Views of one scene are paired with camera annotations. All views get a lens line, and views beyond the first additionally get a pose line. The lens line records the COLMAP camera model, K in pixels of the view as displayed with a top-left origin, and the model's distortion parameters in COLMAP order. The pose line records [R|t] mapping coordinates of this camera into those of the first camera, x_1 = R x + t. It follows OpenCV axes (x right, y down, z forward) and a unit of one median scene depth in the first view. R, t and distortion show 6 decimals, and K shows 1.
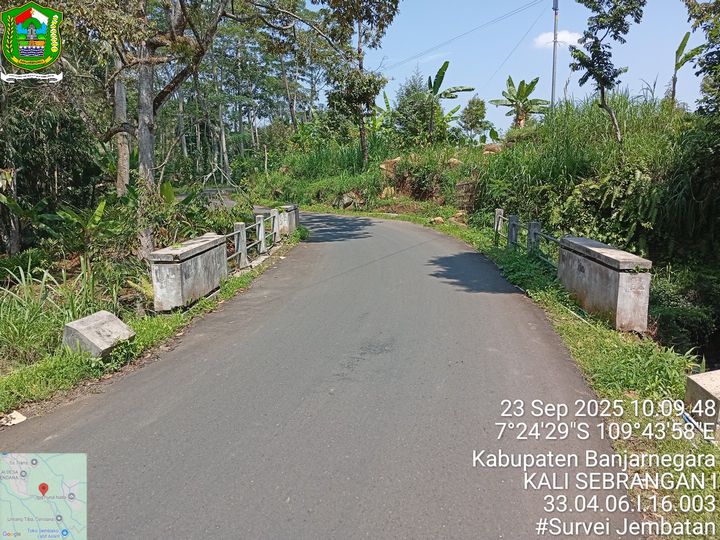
lens RADIAL K [[558.9, 0, 360.0], [0, 558.9, 270.0], [0, 0, 1]] dist [0.119756, -0.243785]
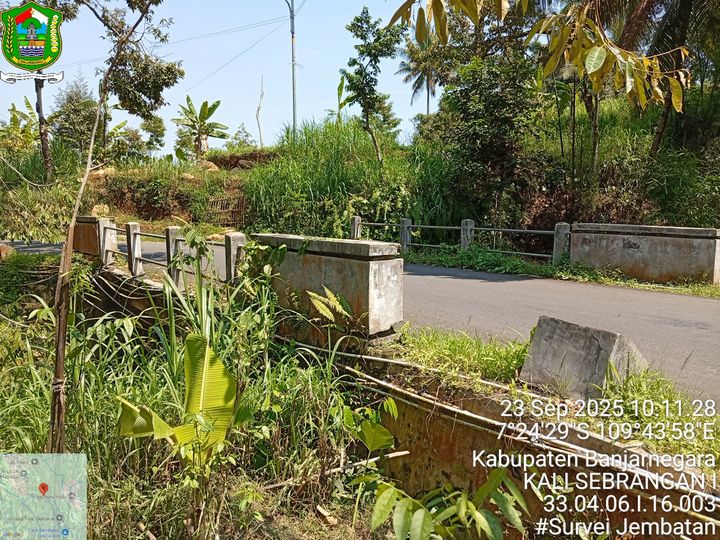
lens RADIAL K [[558.9, 0, 360.0], [0, 558.9, 270.0], [0, 0, 1]] dist [0.119756, -0.243785]
pose [[0.760550, -0.066521, 0.645862, -0.301597], [0.103471, 0.994443, -0.019422, 0.004121], [-0.640981, 0.081600, 0.763207, 0.193284]]
